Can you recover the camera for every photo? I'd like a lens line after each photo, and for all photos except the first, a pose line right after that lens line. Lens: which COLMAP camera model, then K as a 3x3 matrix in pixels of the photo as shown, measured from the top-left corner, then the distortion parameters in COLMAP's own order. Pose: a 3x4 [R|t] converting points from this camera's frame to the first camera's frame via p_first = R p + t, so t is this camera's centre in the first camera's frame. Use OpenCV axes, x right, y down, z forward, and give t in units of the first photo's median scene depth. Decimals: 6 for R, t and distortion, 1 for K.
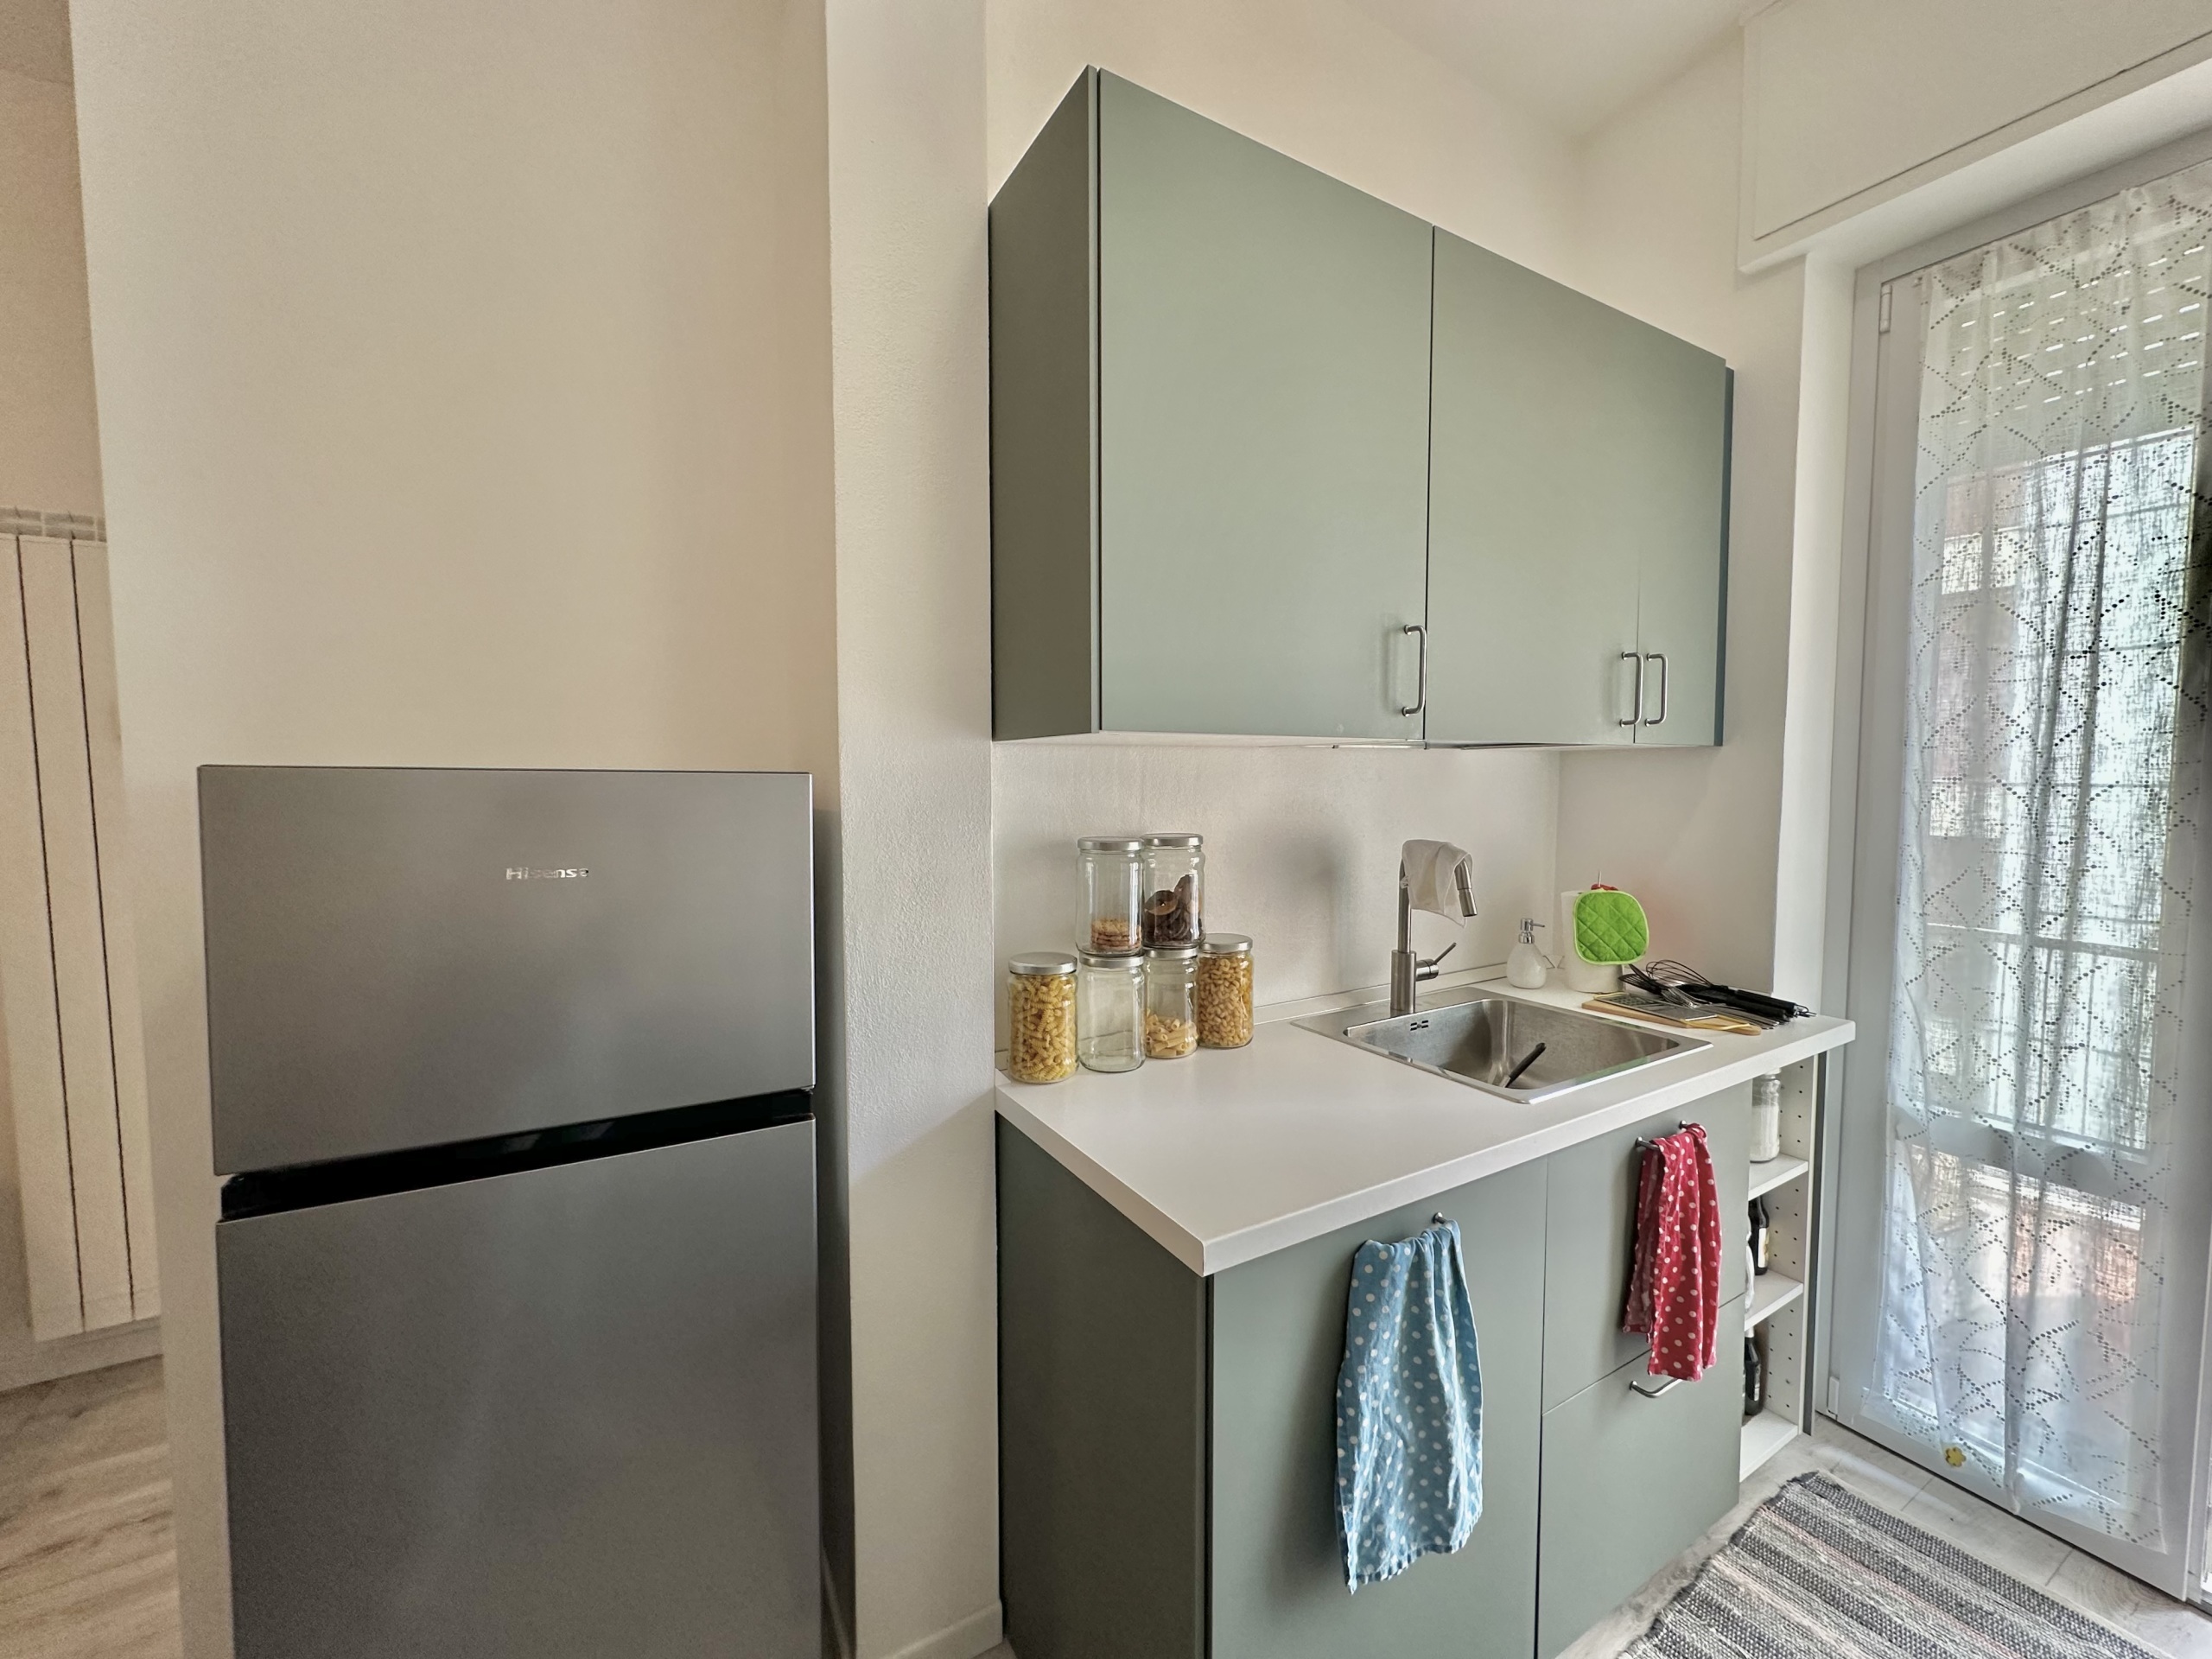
lens RADIAL K [[880.0, 0, 1106.0], [0, 880.0, 829.5], [0, 0, 1]] dist [-0.001740, 0.000796]
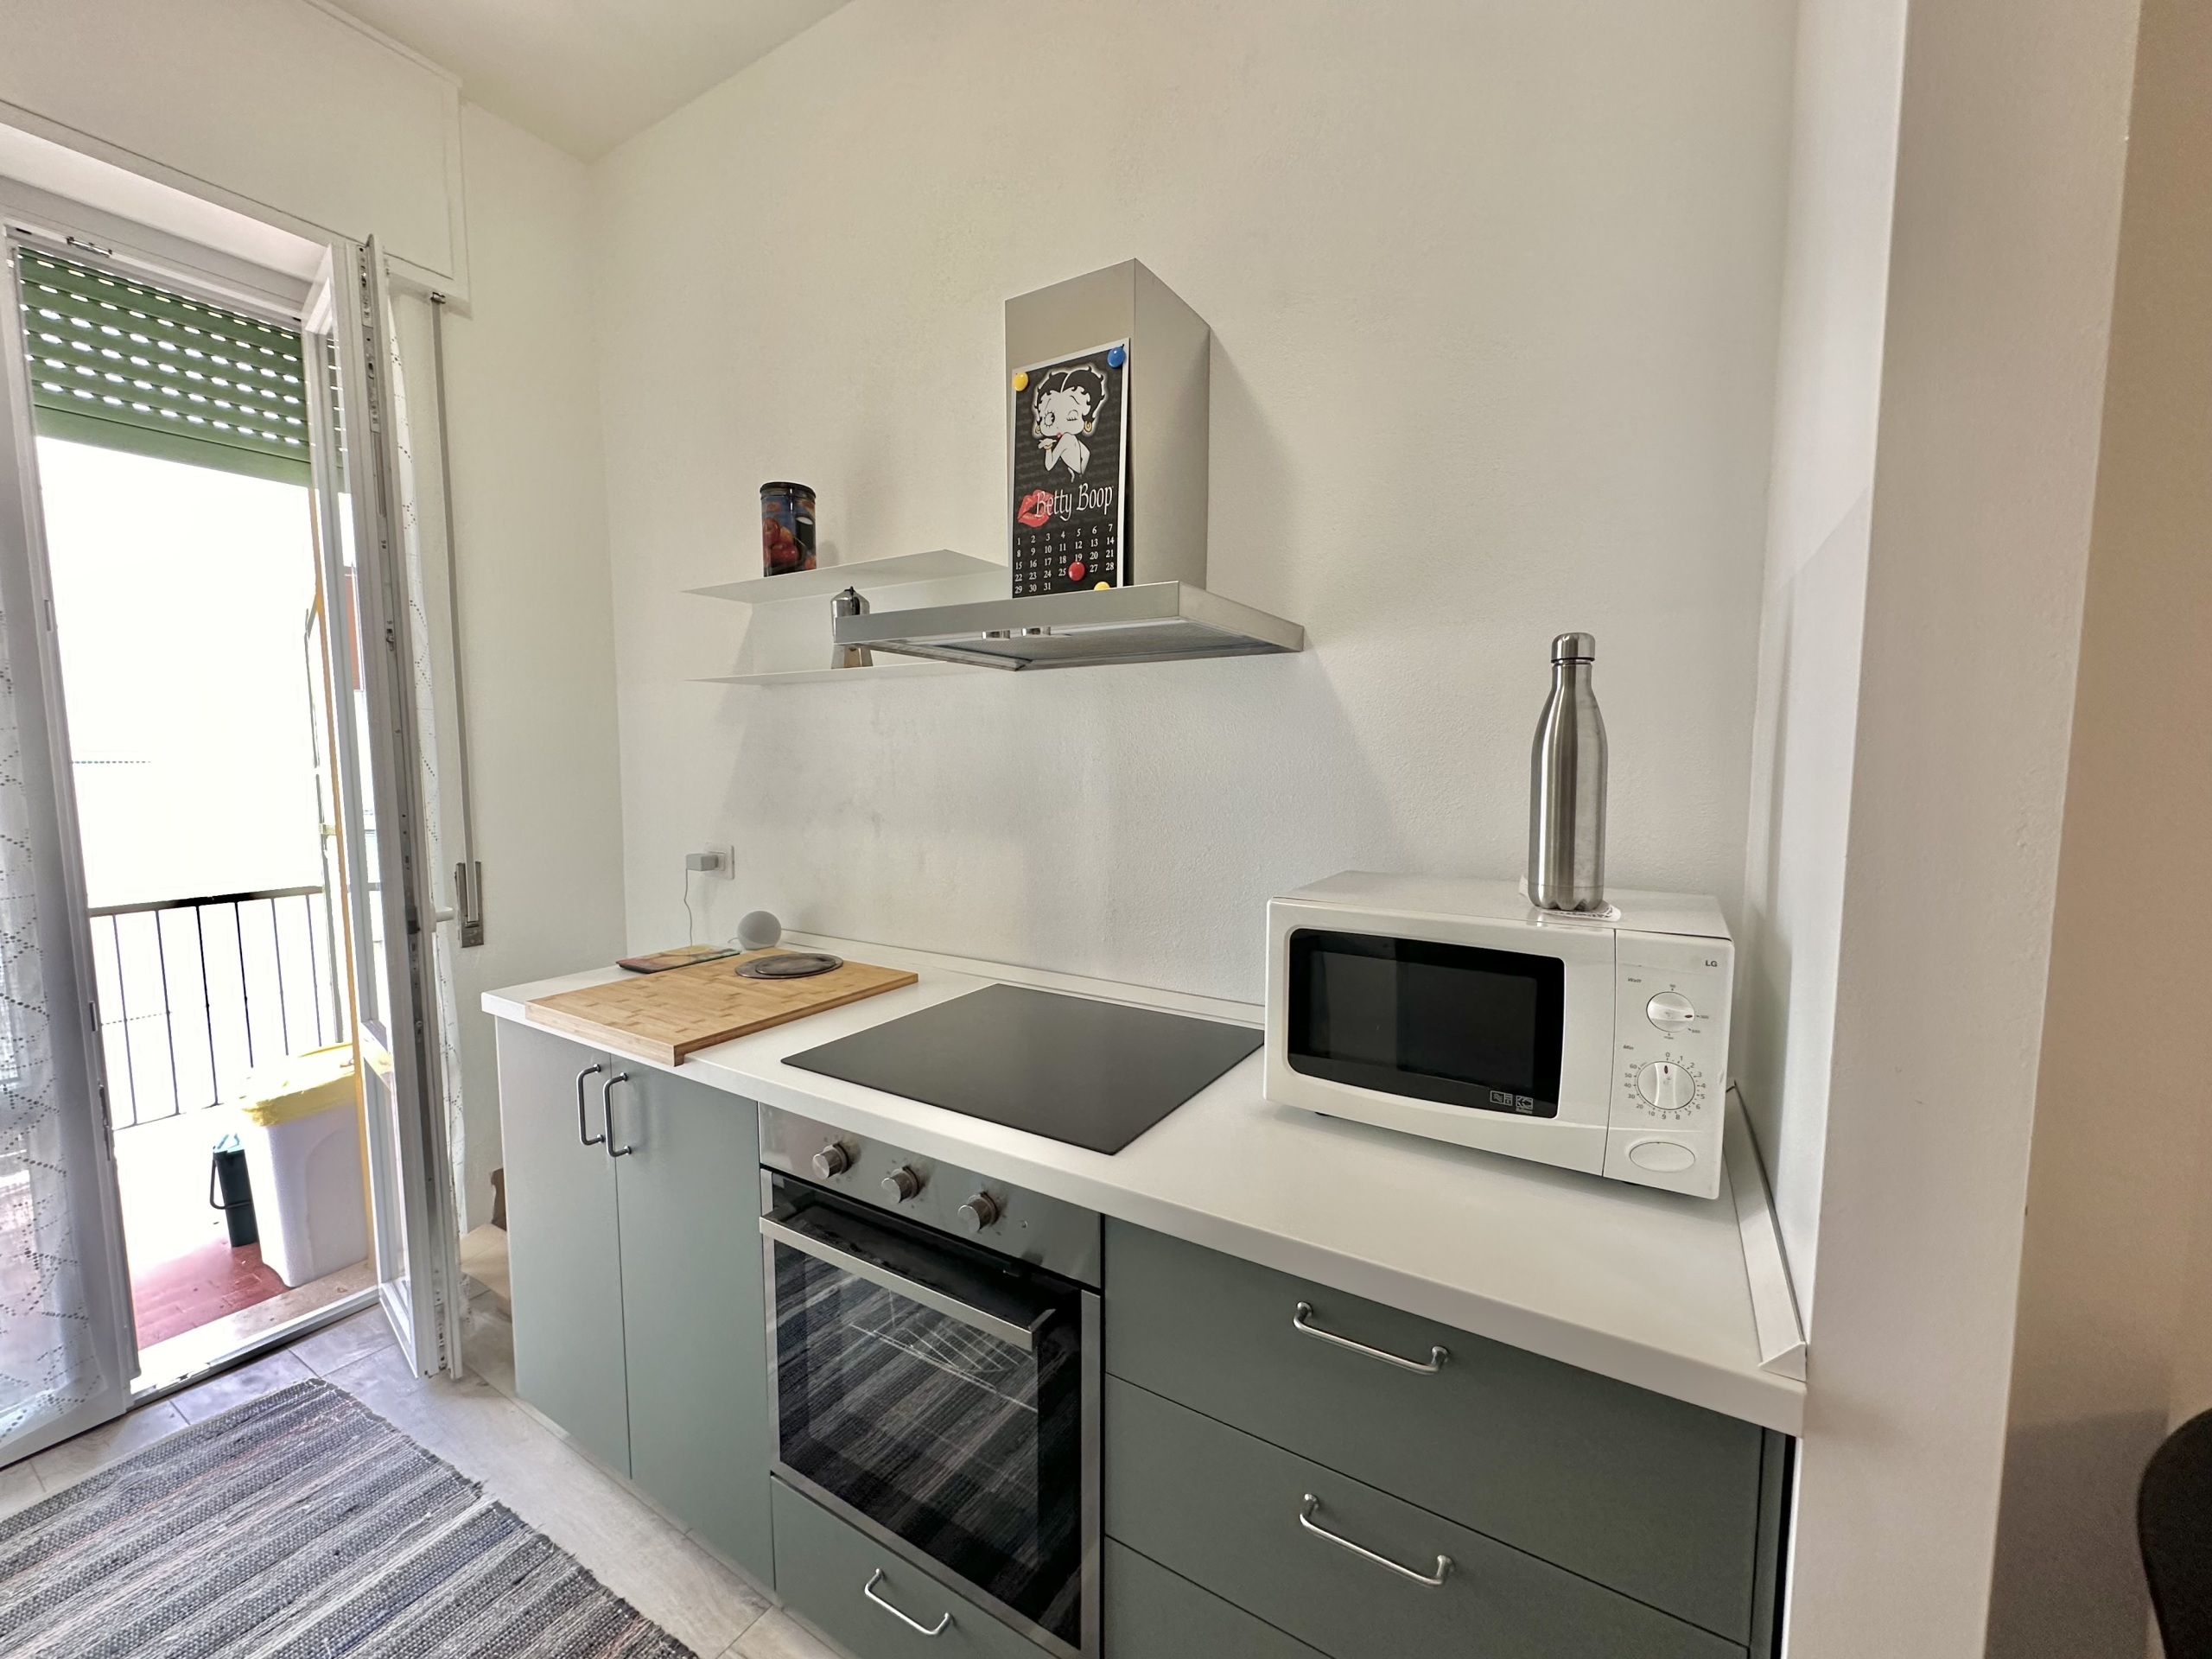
lens RADIAL K [[880.0, 0, 1106.0], [0, 880.0, 829.5], [0, 0, 1]] dist [-0.001740, 0.000796]
pose [[-0.476861, -0.075519, 0.875728, -0.426272], [0.056903, 0.991560, 0.116493, 0.001943], [-0.877135, 0.105382, -0.468539, 0.273109]]
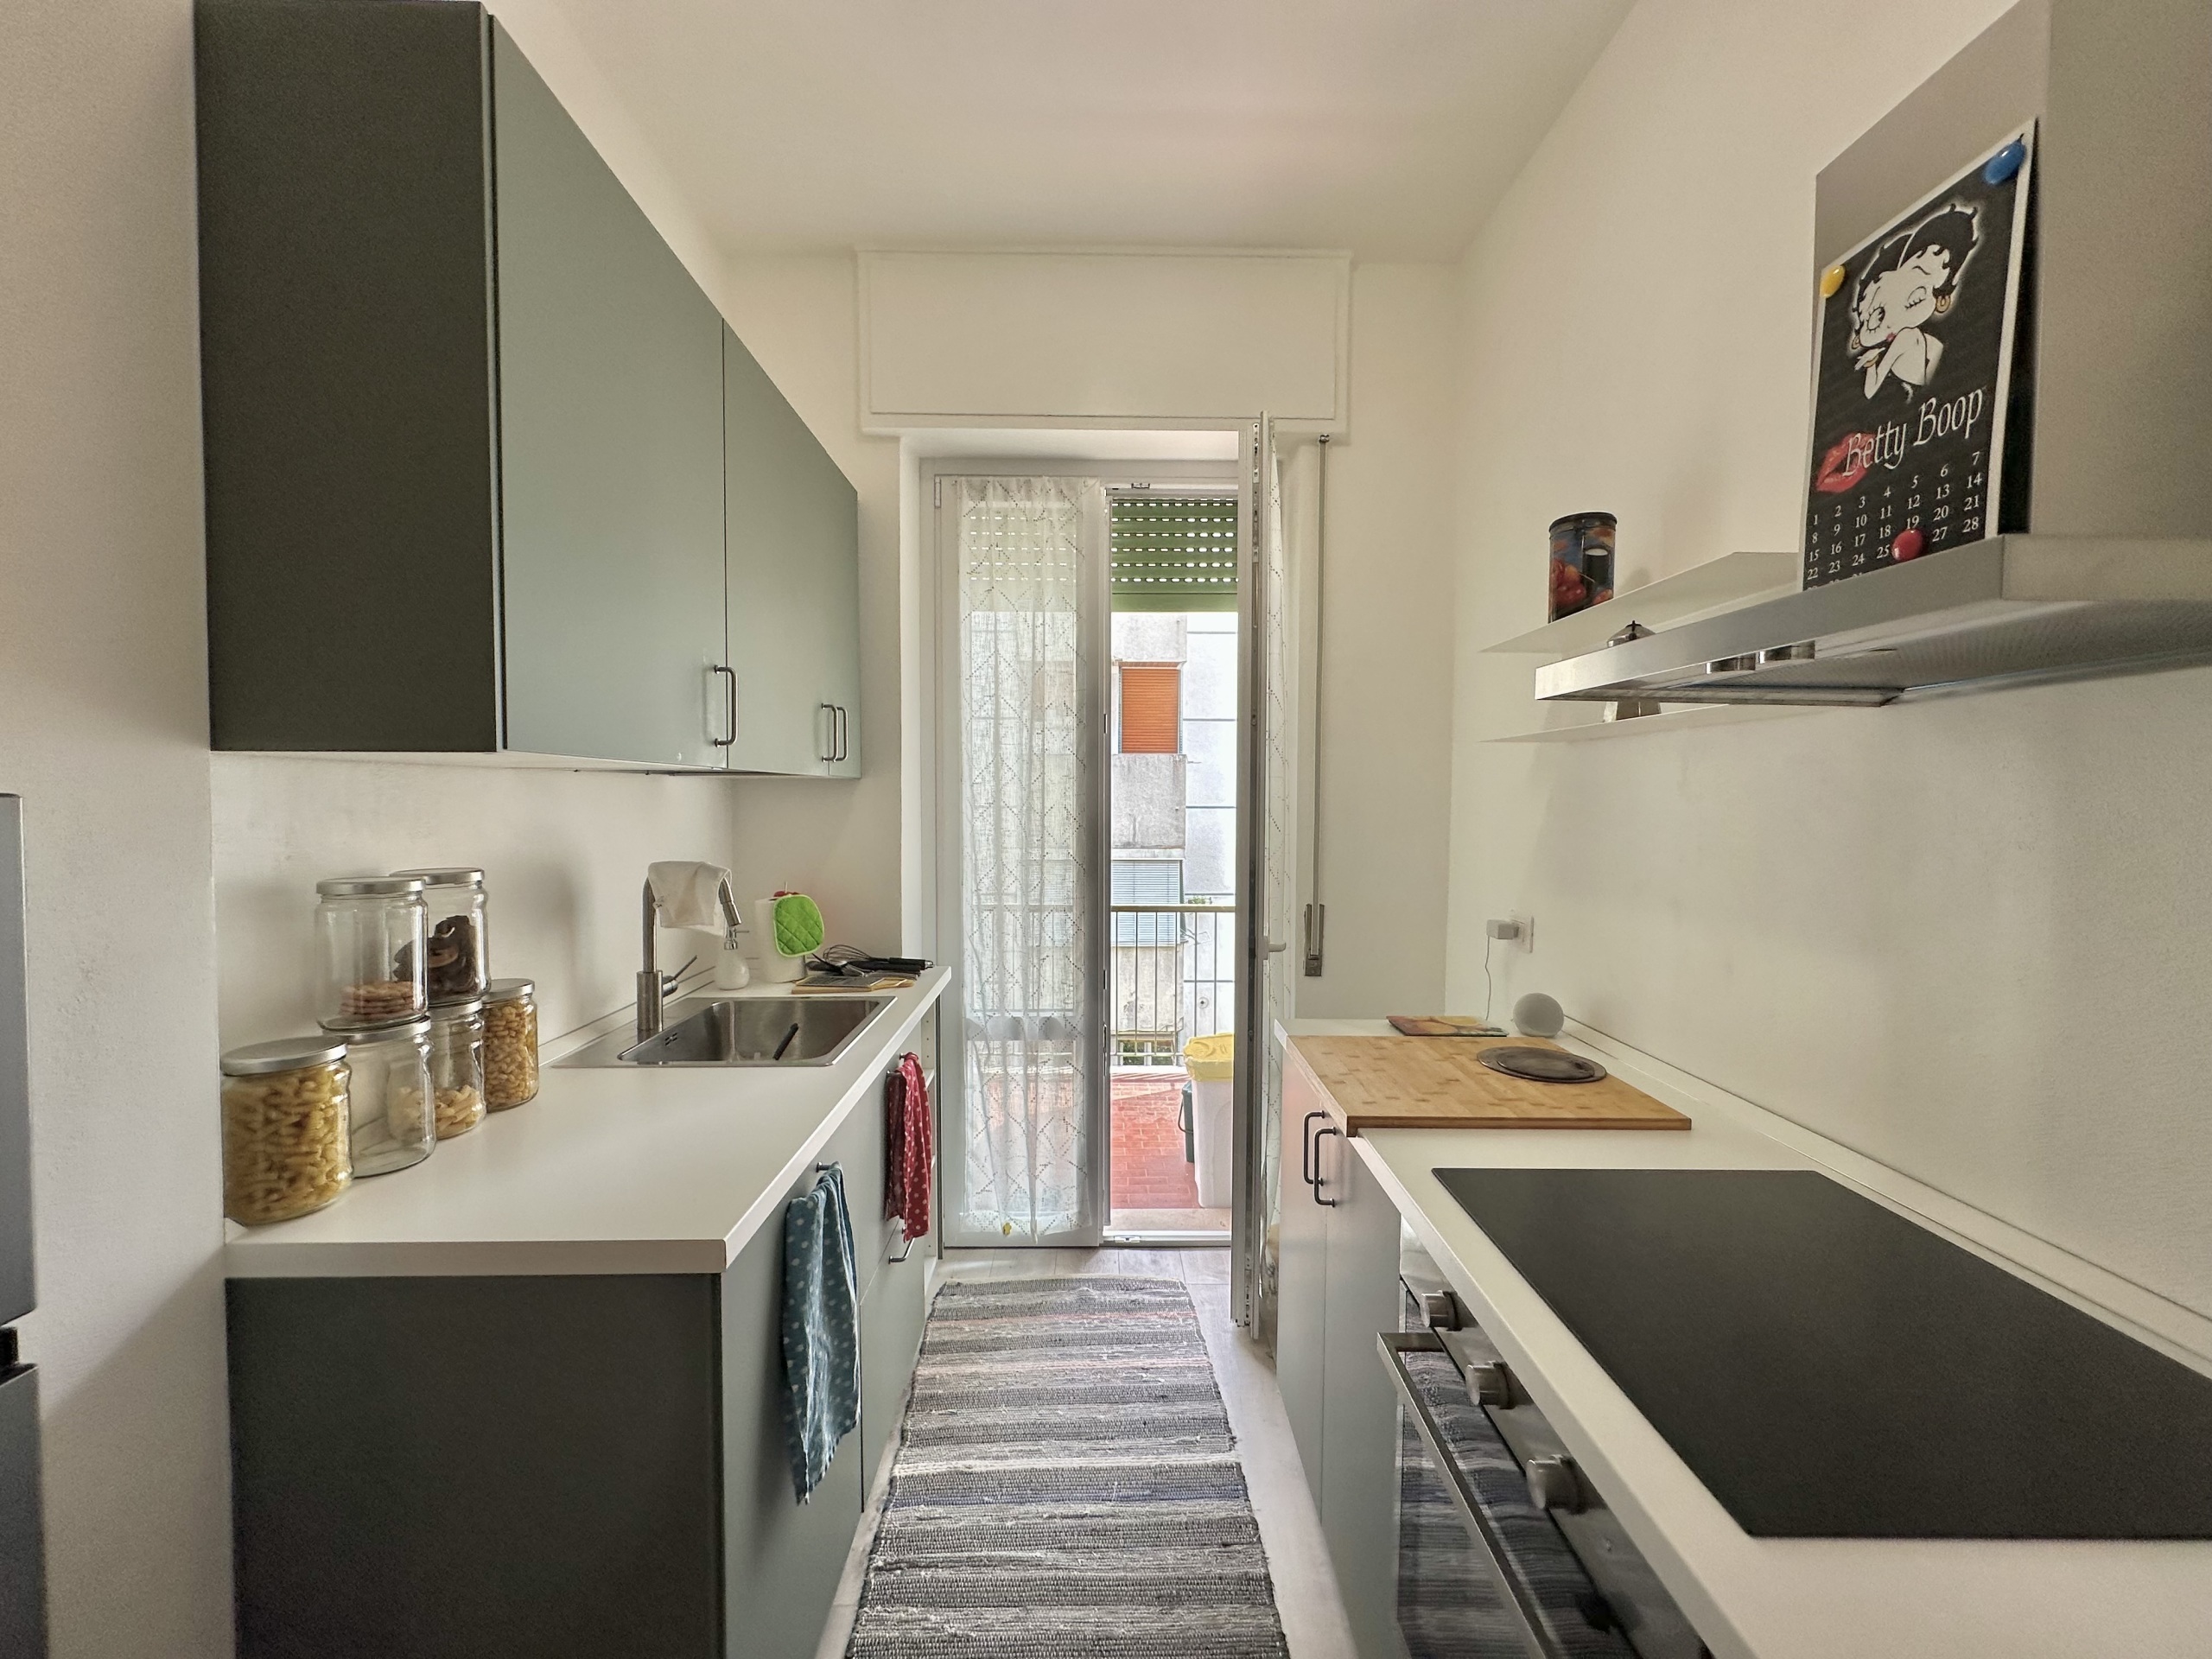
lens RADIAL K [[880.0, 0, 1106.0], [0, 880.0, 829.5], [0, 0, 1]] dist [-0.001740, 0.000796]
pose [[0.494369, -0.026457, 0.868850, -0.339723], [0.048604, 0.998814, 0.002759, -0.004506], [-0.867892, 0.040866, 0.495068, 0.029359]]
